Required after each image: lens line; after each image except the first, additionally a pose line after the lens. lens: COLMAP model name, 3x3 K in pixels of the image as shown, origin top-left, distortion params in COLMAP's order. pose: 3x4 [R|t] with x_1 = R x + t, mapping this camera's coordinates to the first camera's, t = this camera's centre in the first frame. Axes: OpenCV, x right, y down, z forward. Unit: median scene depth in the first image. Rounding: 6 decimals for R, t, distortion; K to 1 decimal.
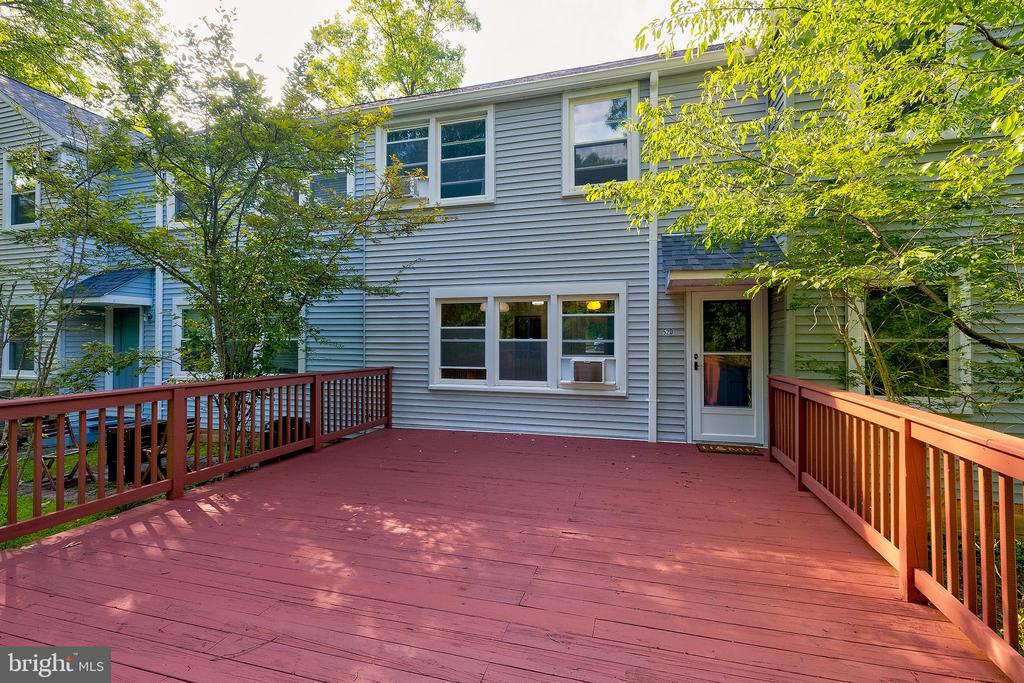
lens RADIAL K [[443.3, 0, 517.4], [0, 443.3, 333.9], [0, 0, 1]] dist [0.001549, 0.000271]
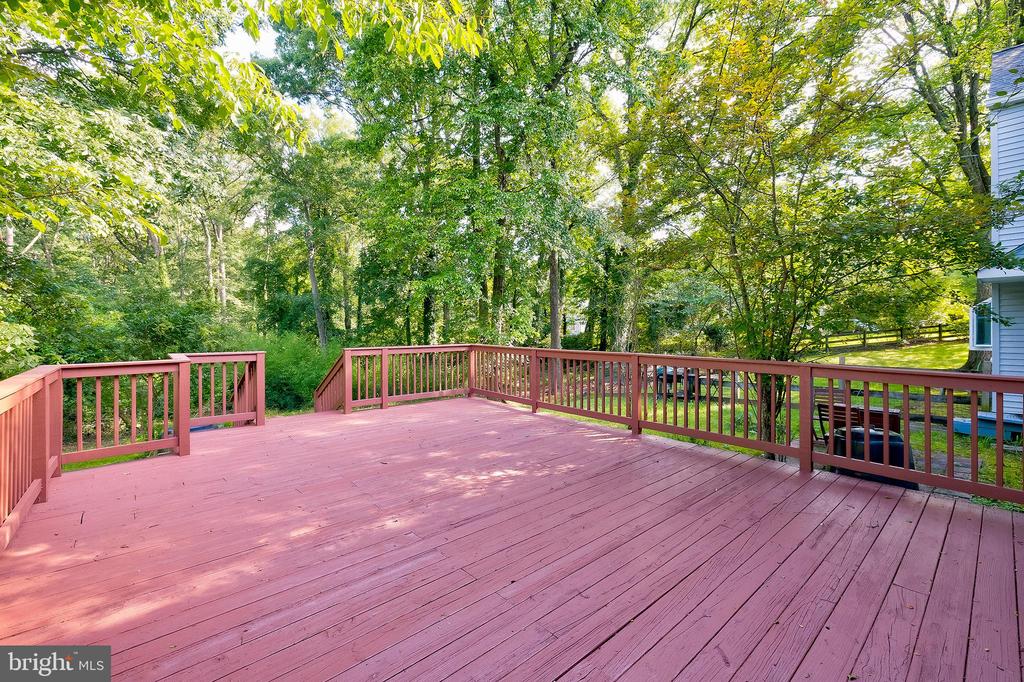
lens RADIAL K [[443.3, 0, 517.4], [0, 443.3, 333.4], [0, 0, 1]] dist [0.001549, 0.000271]
pose [[-0.525899, 0.013429, -0.850441, 0.749455], [0.013545, 0.999881, 0.007413, 0.036595], [0.850439, -0.007621, -0.526019, 1.666043]]
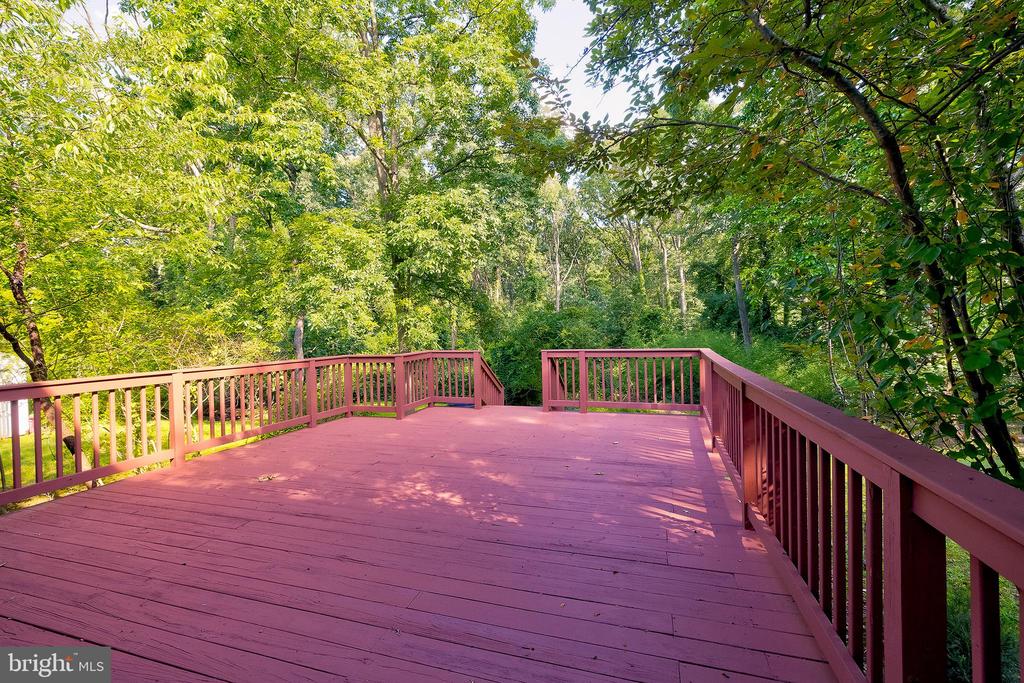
lens RADIAL K [[443.3, 0, 517.4], [0, 443.3, 333.9], [0, 0, 1]] dist [0.001549, 0.000271]
pose [[-0.999144, 0.023052, 0.034360, -0.481047], [0.022849, 0.999719, -0.006299, 0.047193], [-0.034495, -0.005508, -0.999390, 2.058523]]
